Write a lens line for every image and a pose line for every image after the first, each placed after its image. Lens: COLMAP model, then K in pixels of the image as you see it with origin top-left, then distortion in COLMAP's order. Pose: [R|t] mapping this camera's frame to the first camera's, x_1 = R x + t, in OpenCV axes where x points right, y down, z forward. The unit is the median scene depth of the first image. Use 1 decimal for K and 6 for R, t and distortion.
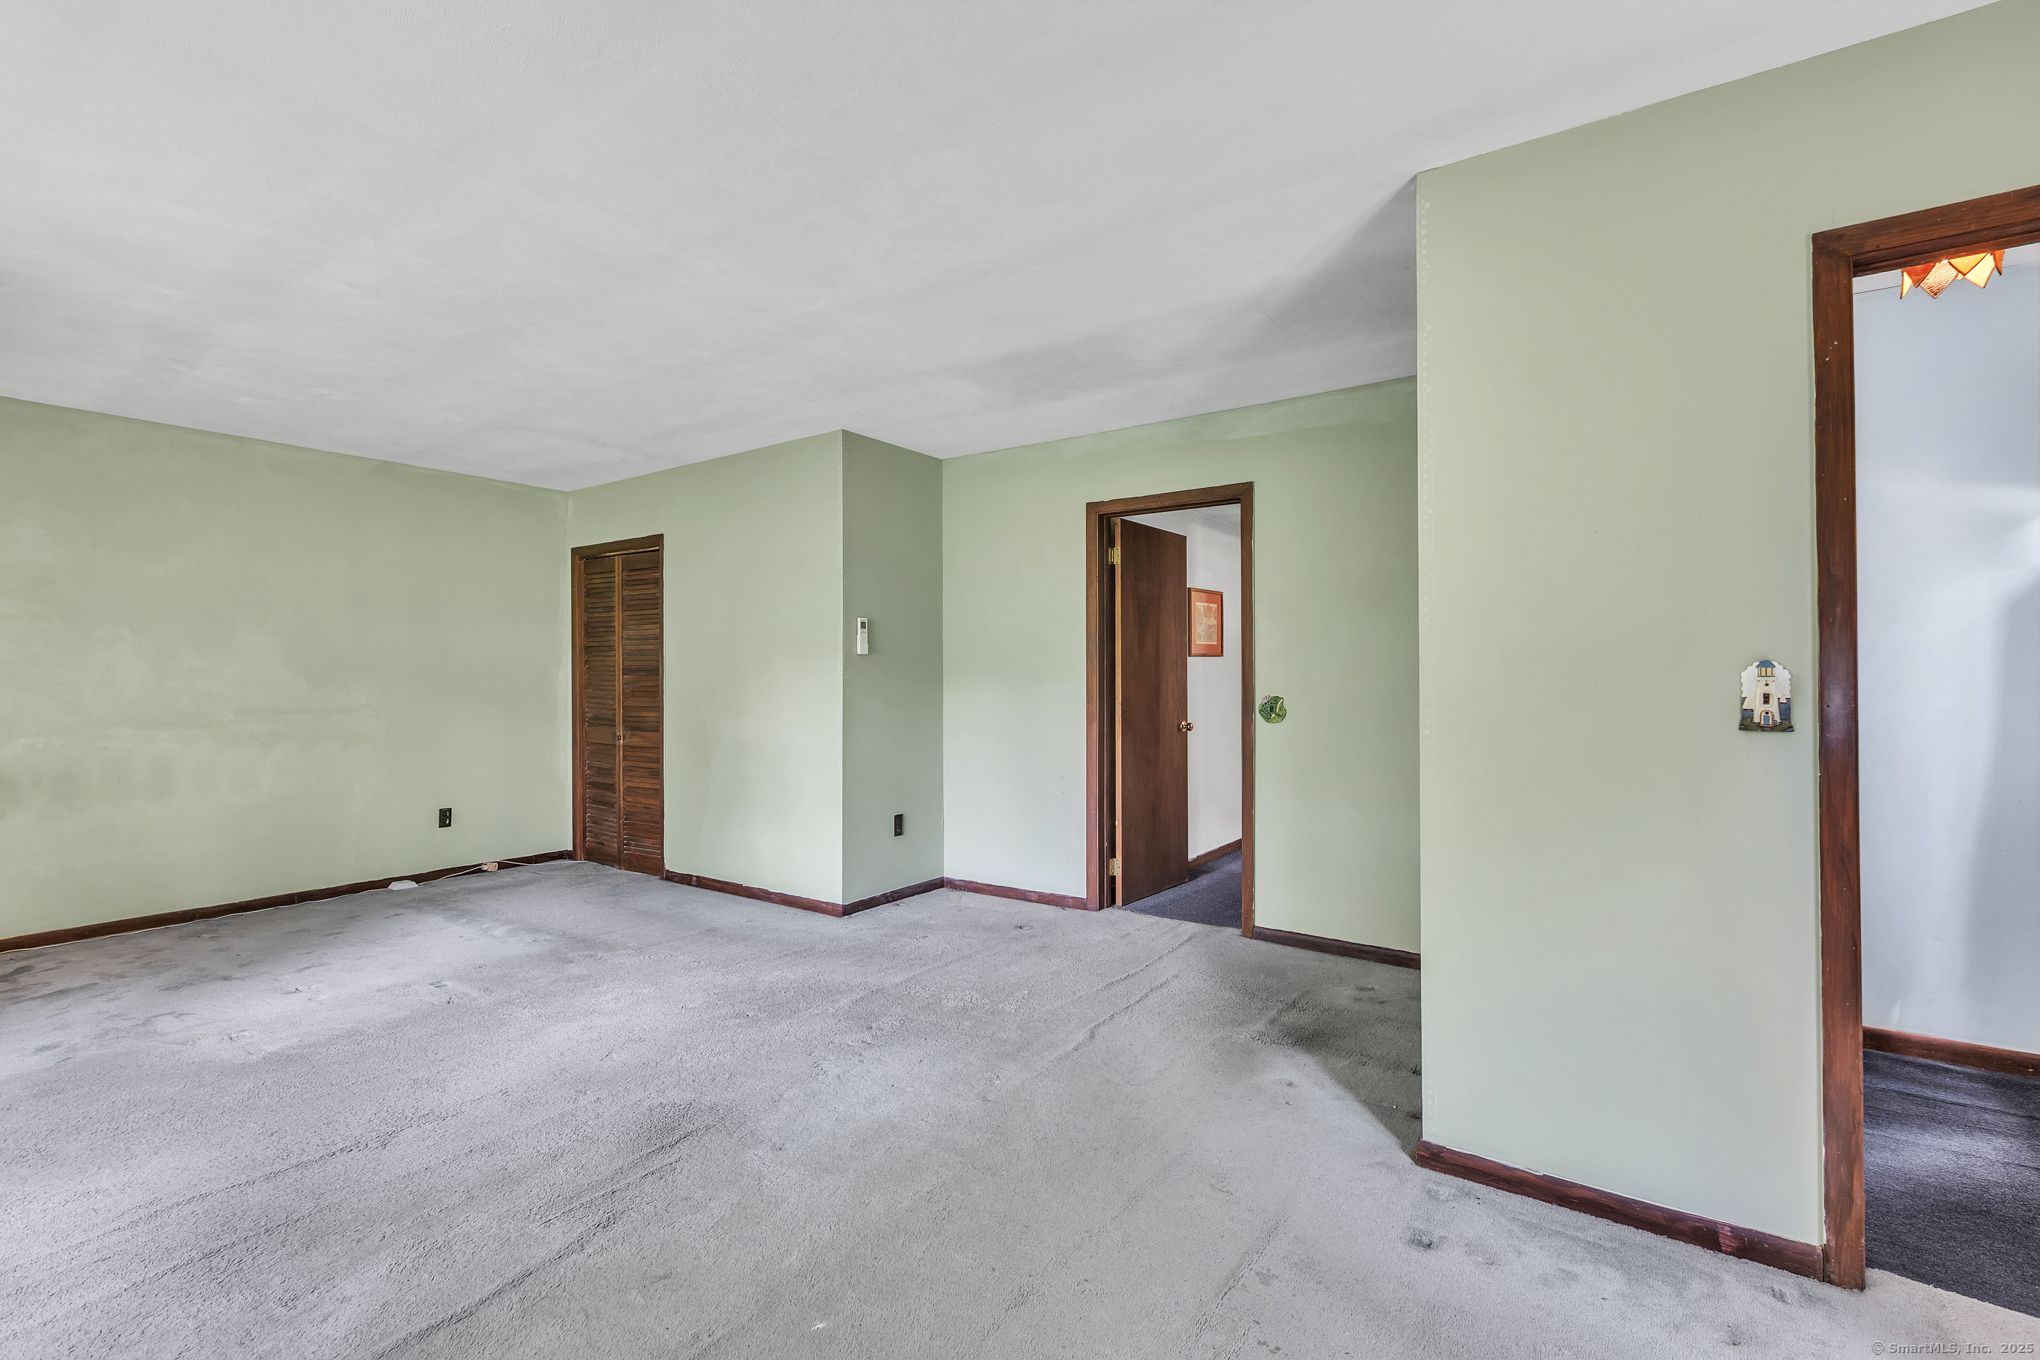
lens RADIAL K [[918.2, 0, 1016.3], [0, 918.2, 672.2], [0, 0, 1]] dist [0.004975, -0.000271]
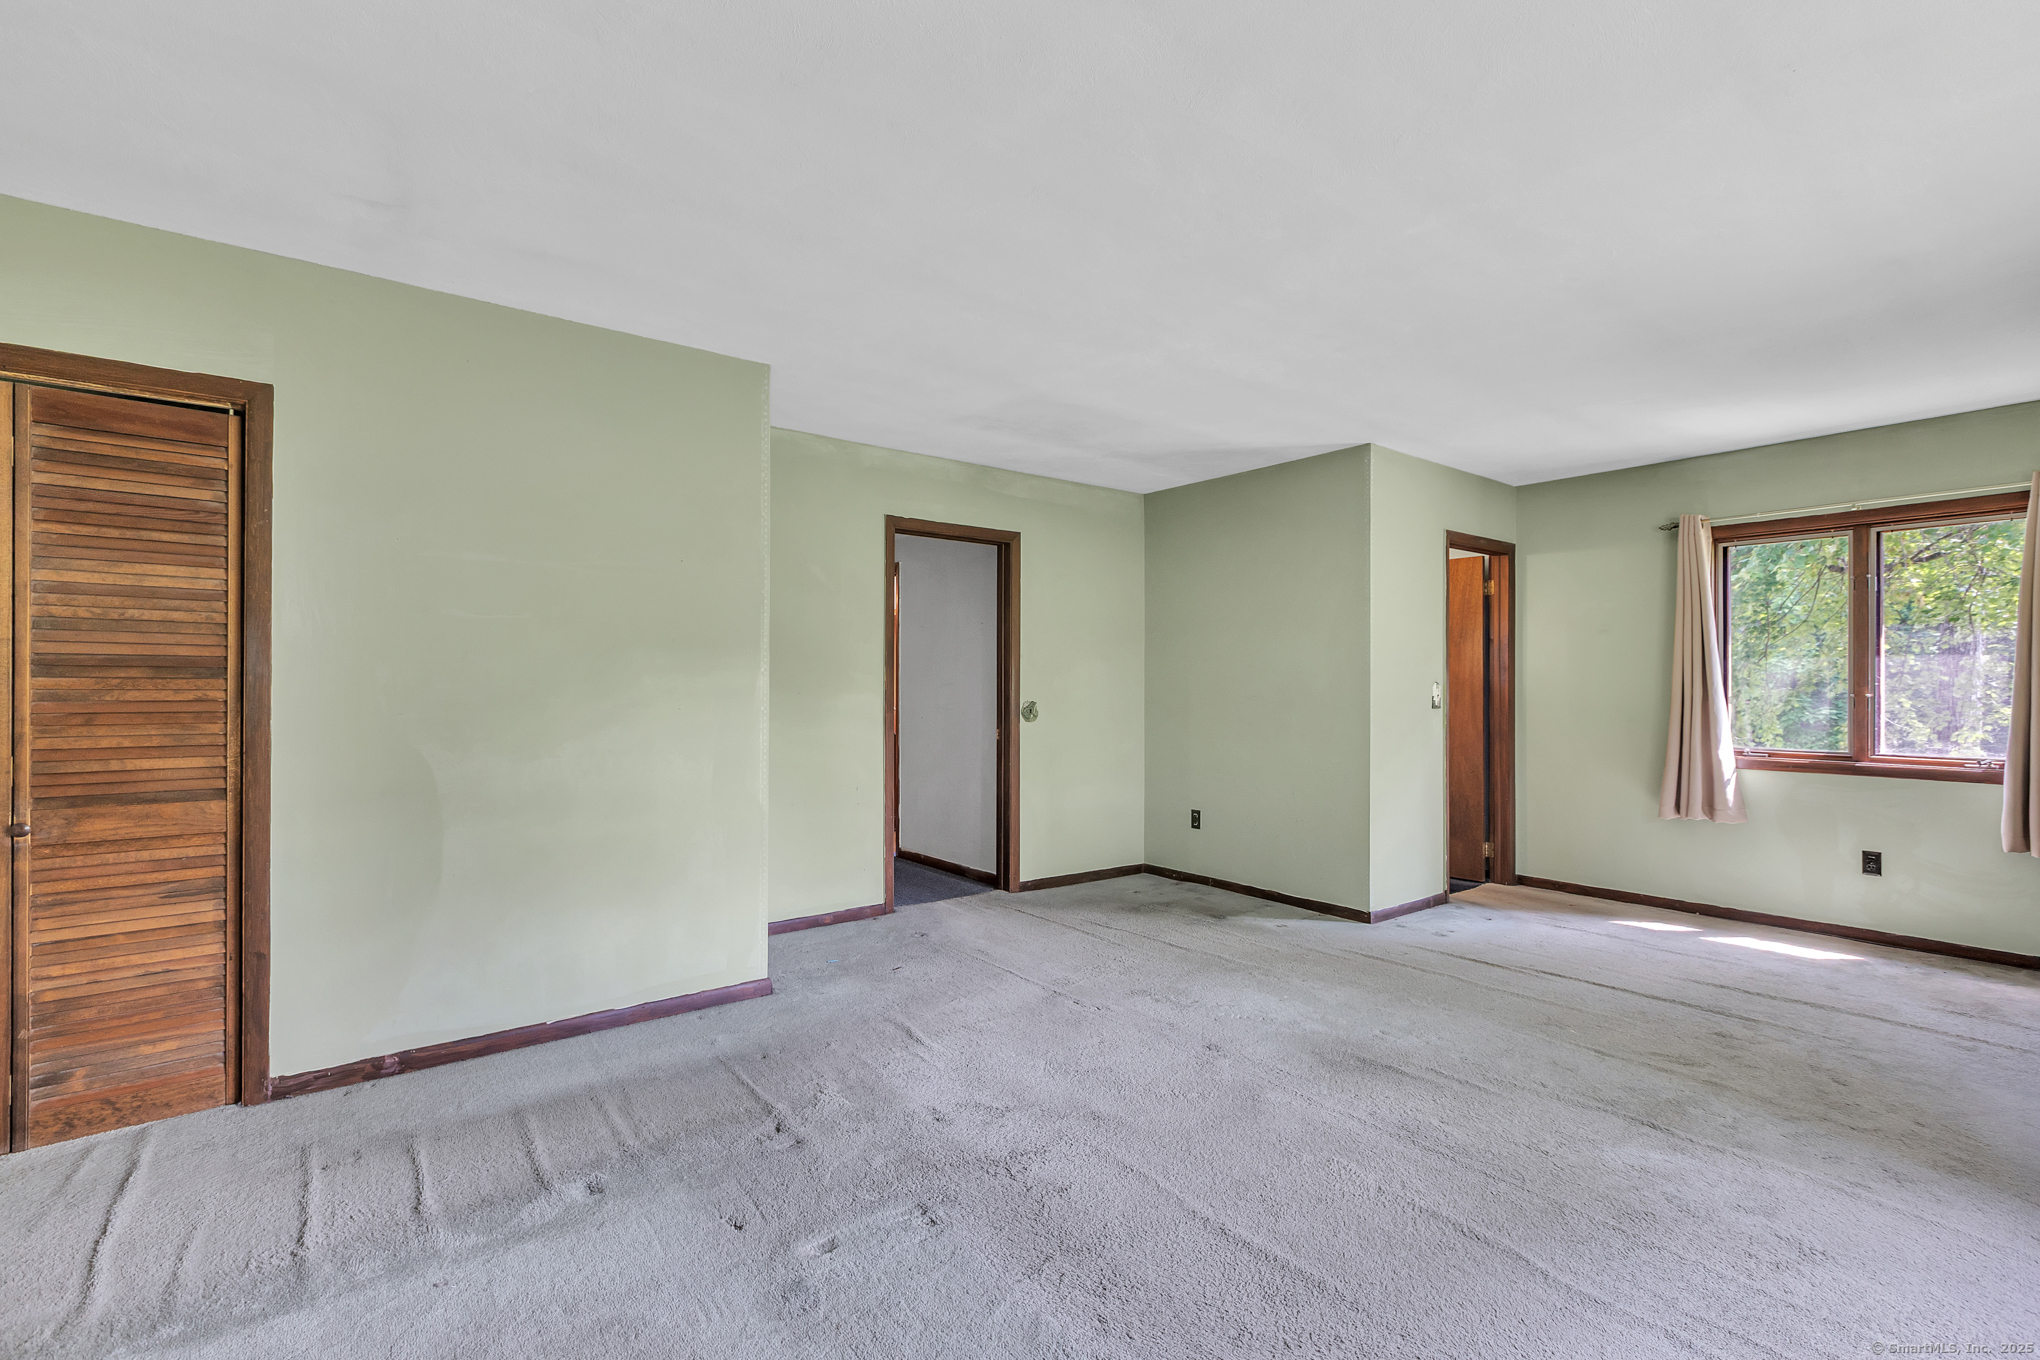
lens RADIAL K [[918.2, 0, 1036.0], [0, 918.2, 685.8], [0, 0, 1]] dist [0.004975, -0.000271]
pose [[0.278277, 0.005917, 0.960483, -0.820460], [-0.006065, 0.999972, -0.004403, 0.008026], [-0.960482, -0.004600, 0.278305, 0.531458]]
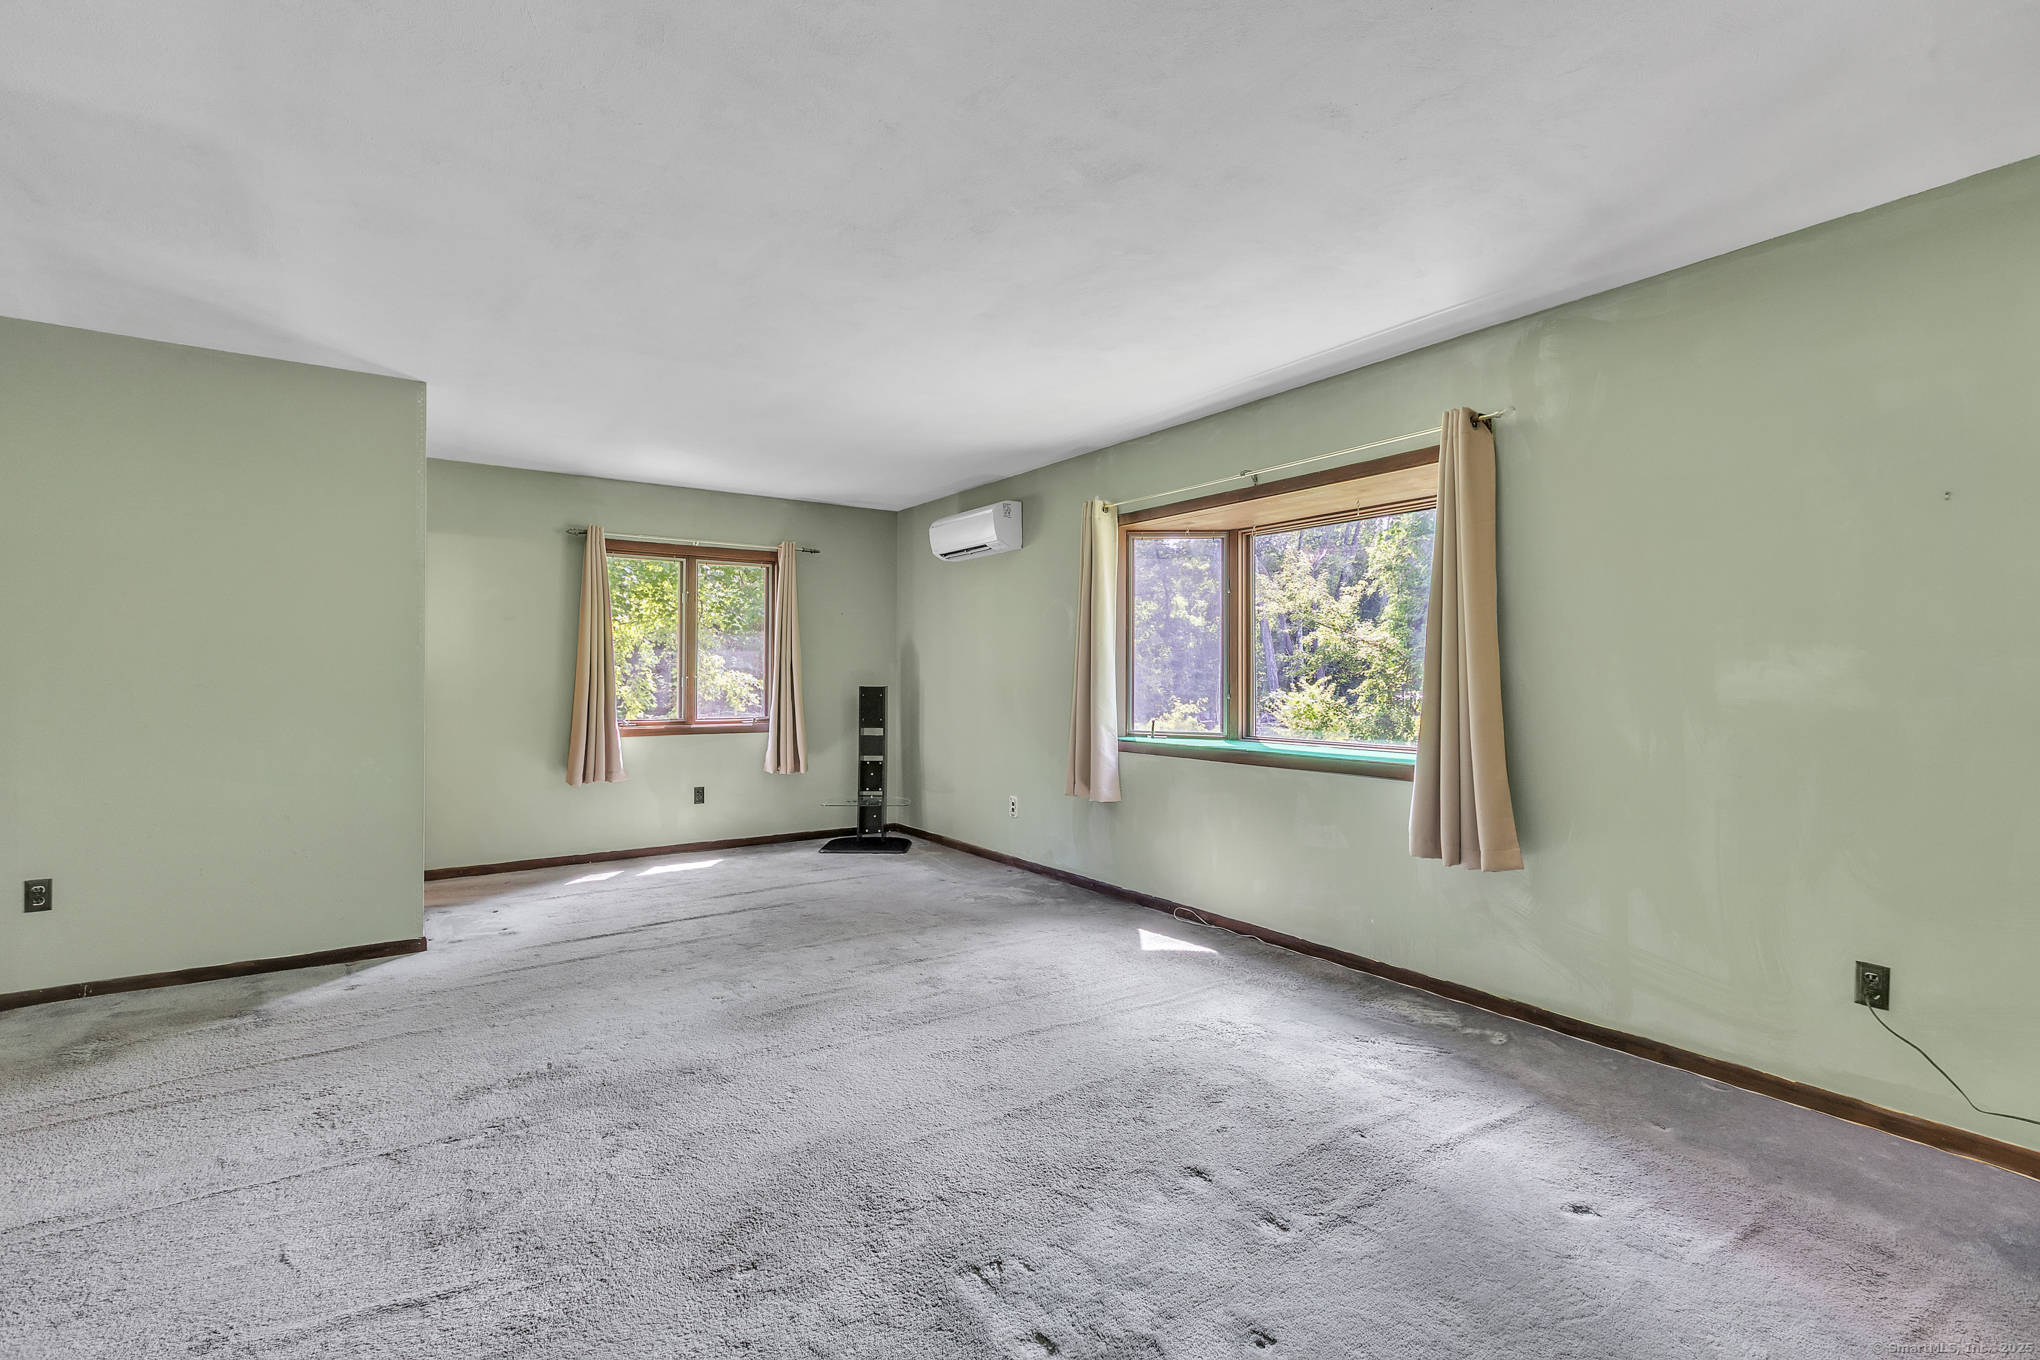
lens RADIAL K [[918.2, 0, 1017.6], [0, 918.2, 672.6], [0, 0, 1]] dist [0.004975, -0.000271]
pose [[-0.946276, 0.001130, 0.323359, -0.561781], [-0.000972, 0.999979, -0.006340, 0.009295], [-0.323359, -0.006314, -0.946255, 1.056066]]
